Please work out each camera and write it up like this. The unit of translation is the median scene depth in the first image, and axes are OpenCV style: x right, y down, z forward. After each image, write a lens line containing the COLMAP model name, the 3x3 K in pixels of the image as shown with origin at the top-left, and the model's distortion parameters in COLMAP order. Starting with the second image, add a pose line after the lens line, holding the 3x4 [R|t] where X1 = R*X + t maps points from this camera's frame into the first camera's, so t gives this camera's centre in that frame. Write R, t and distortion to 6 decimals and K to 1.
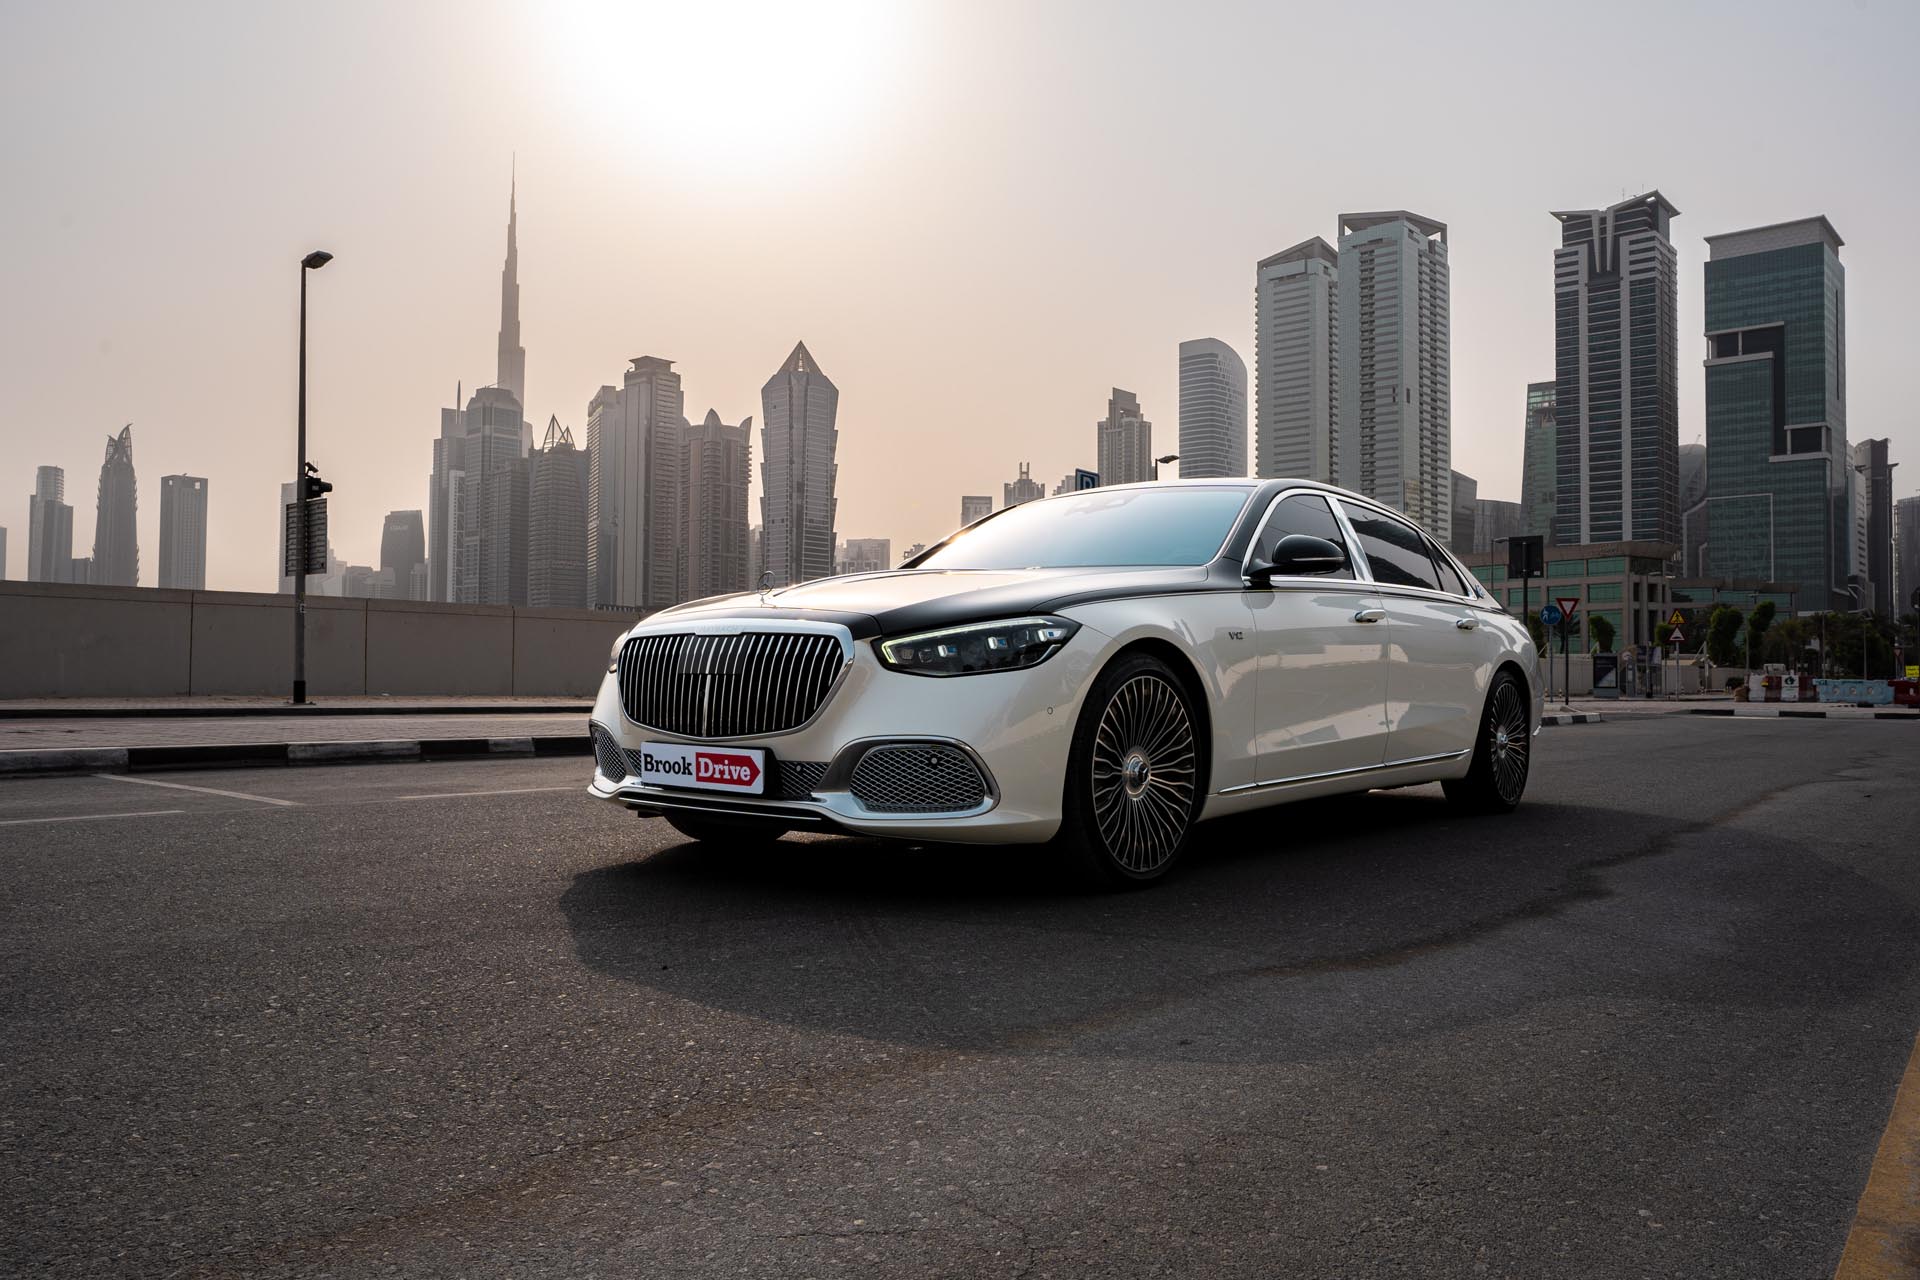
lens RADIAL K [[1424.6, 0, 963.0], [0, 1424.6, 642.9], [0, 0, 1]] dist [-0.018369, 0.009291]
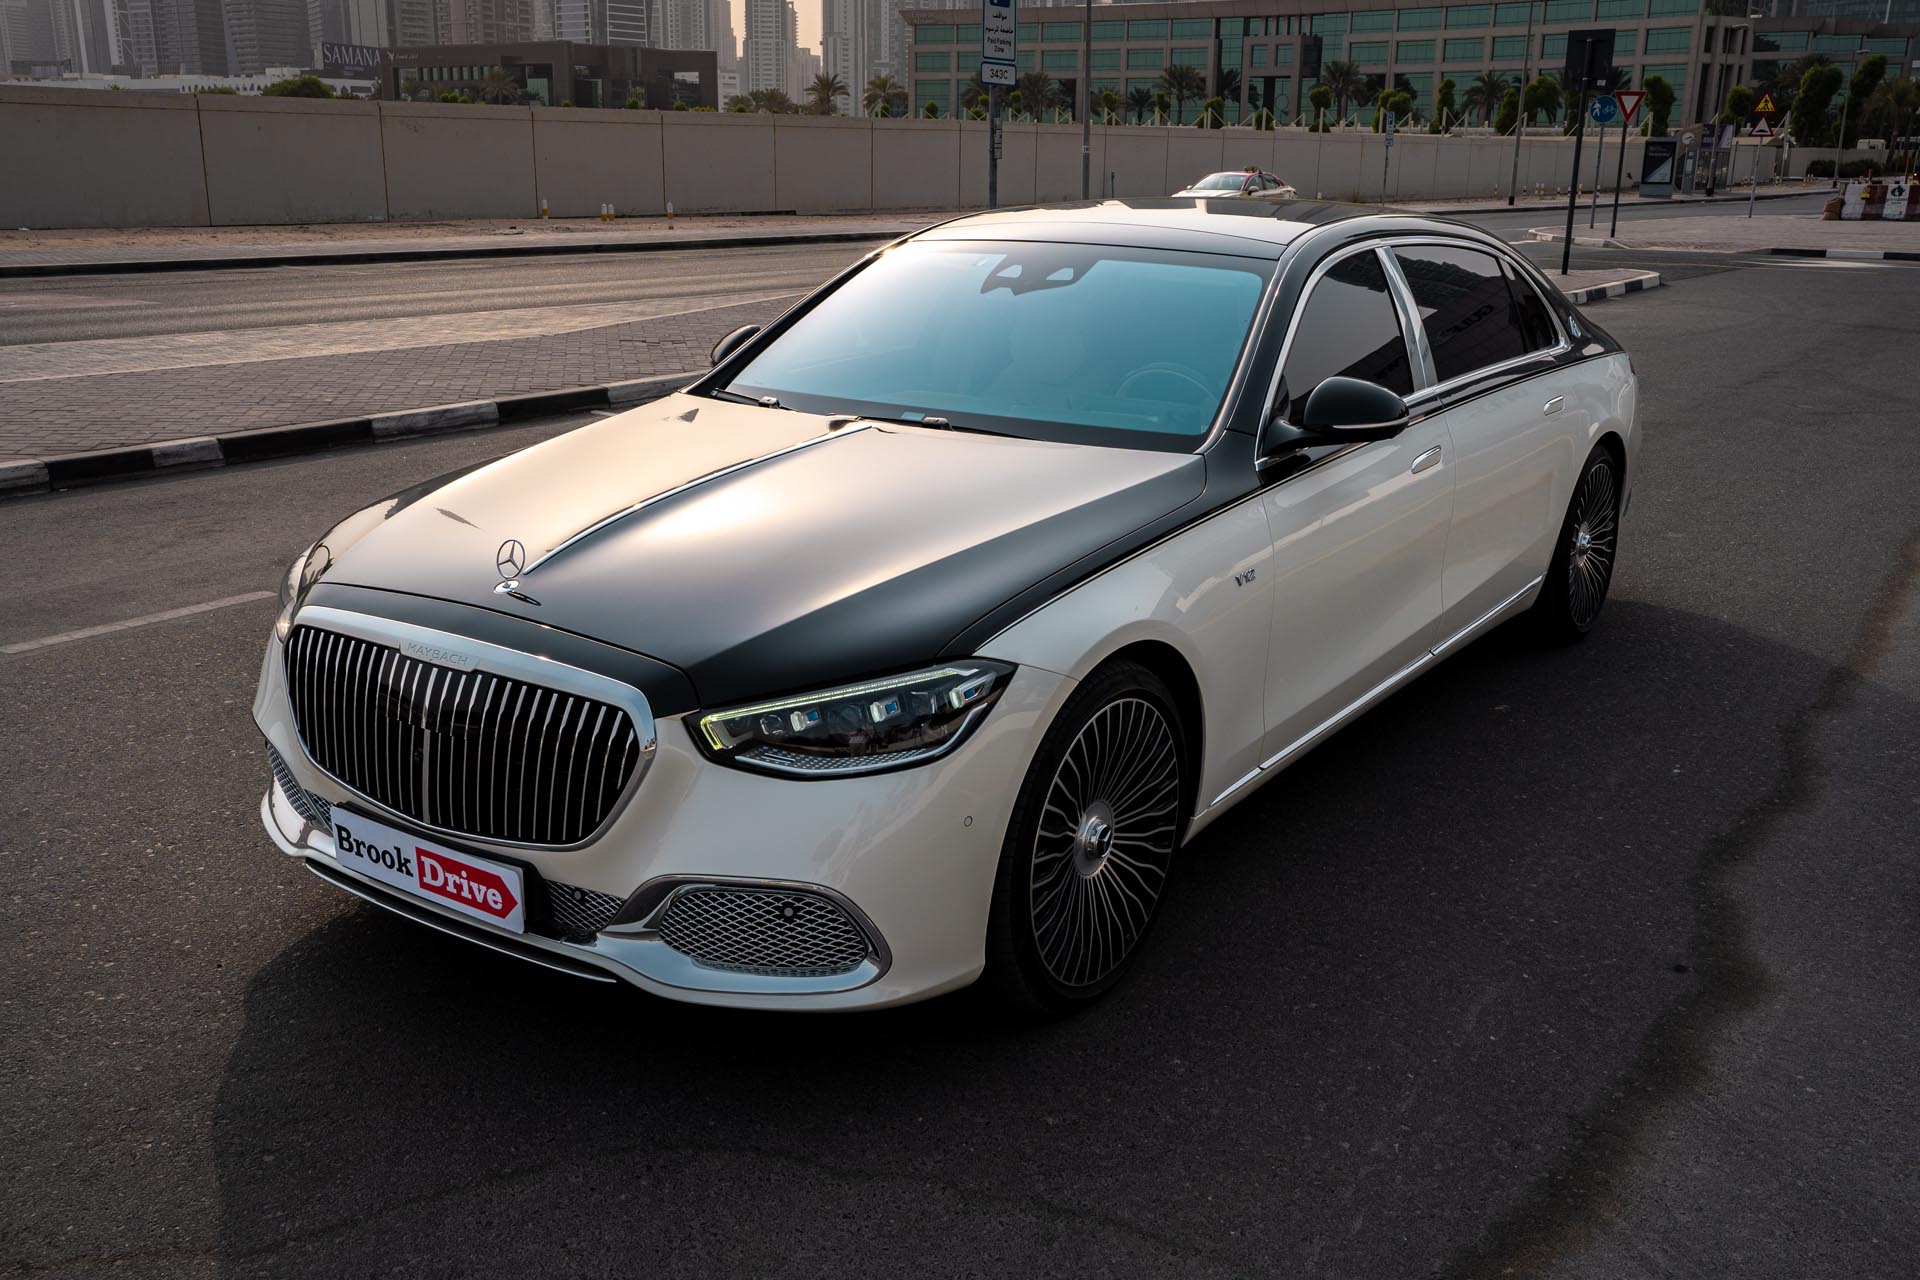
lens RADIAL K [[1794.1, 0, 944.0], [0, 1794.1, 700.7], [0, 0, 1]] dist [0.021621, 0.004434]
pose [[0.998001, -0.014871, 0.061428, 0.001278], [-0.004886, 0.950862, 0.309576, -0.238458], [-0.063013, -0.309257, 0.948888, 0.237068]]
